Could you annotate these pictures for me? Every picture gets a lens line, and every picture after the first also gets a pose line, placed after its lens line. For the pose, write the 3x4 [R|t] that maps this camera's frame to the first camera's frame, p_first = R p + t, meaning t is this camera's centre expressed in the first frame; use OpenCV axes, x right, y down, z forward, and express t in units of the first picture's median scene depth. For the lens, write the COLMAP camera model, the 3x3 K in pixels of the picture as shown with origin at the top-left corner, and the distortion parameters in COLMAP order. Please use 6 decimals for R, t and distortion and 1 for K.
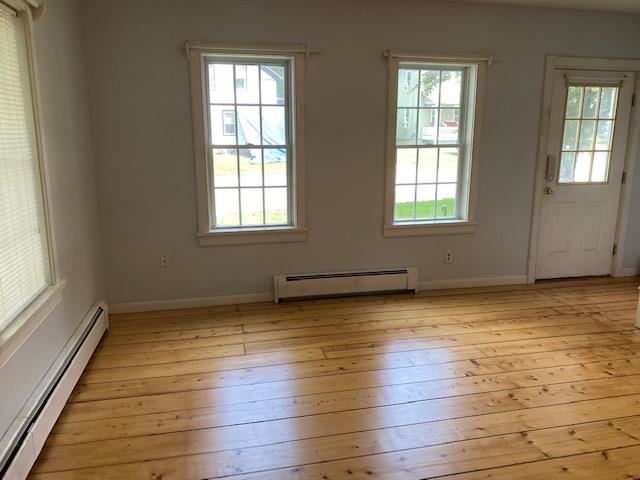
lens RADIAL K [[495.2, 0, 317.6], [0, 495.2, 243.1], [0, 0, 1]] dist [0.067039, -0.091311]
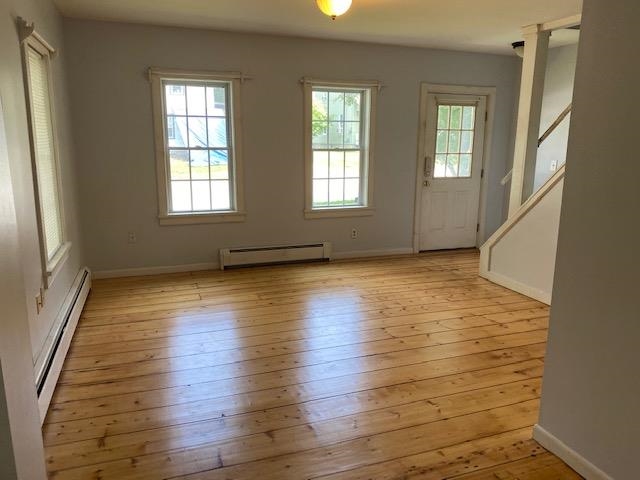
lens RADIAL K [[495.2, 0, 320.8], [0, 495.2, 243.3], [0, 0, 1]] dist [0.067039, -0.091311]
pose [[0.991944, -0.019447, 0.125179, 0.011342], [0.020447, 0.999768, -0.006708, 0.066186], [-0.125020, 0.009213, 0.992111, -0.317709]]
